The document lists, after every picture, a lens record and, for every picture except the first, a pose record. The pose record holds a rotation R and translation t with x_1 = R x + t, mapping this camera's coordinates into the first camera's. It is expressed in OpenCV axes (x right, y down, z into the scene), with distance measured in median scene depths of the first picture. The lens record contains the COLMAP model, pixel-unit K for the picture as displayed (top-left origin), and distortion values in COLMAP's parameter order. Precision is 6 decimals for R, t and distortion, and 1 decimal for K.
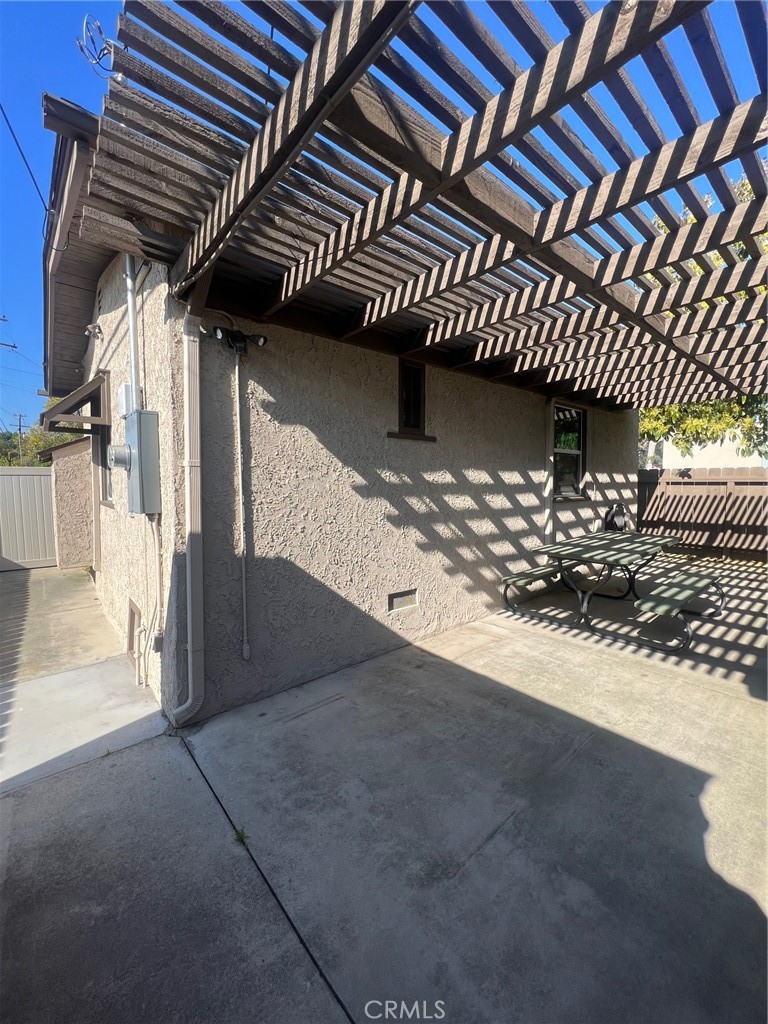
lens RADIAL K [[412.7, 0, 389.4], [0, 412.7, 513.7], [0, 0, 1]] dist [0.000144, 0.000125]
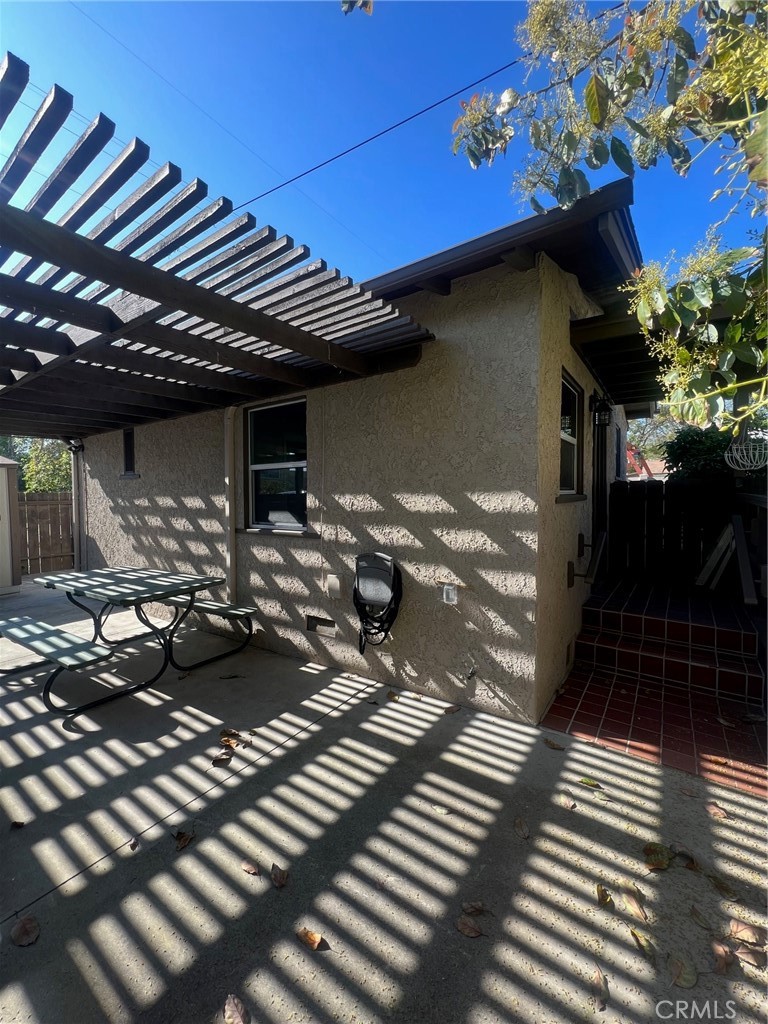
lens RADIAL K [[412.7, 0, 385.5], [0, 412.7, 511.7], [0, 0, 1]] dist [0.000144, 0.000125]
pose [[0.257720, 0.015085, -0.966102, 2.440696], [-0.087827, 0.996105, -0.007875, -0.169484], [0.962220, 0.086880, 0.258041, 2.058436]]
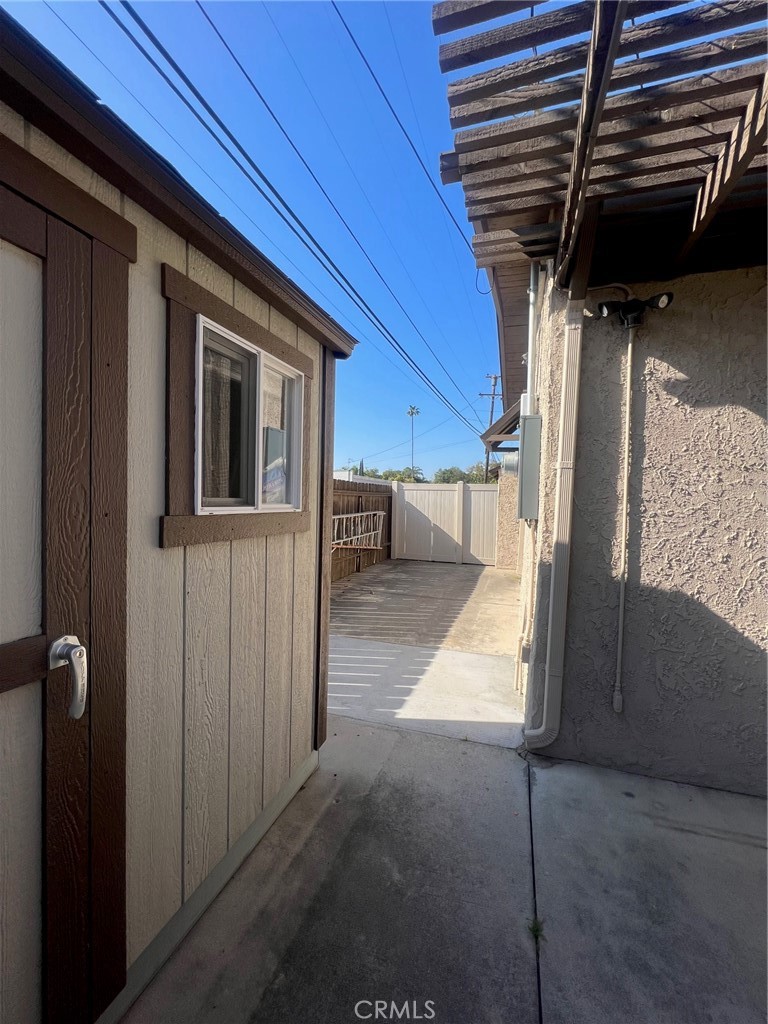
lens RADIAL K [[412.7, 0, 385.4], [0, 412.7, 510.9], [0, 0, 1]] dist [0.000144, 0.000125]
pose [[0.521467, 0.040607, -0.852304, 0.079589], [-0.091890, 0.995730, -0.008781, 0.018789], [0.848309, 0.082898, 0.522972, 0.184767]]
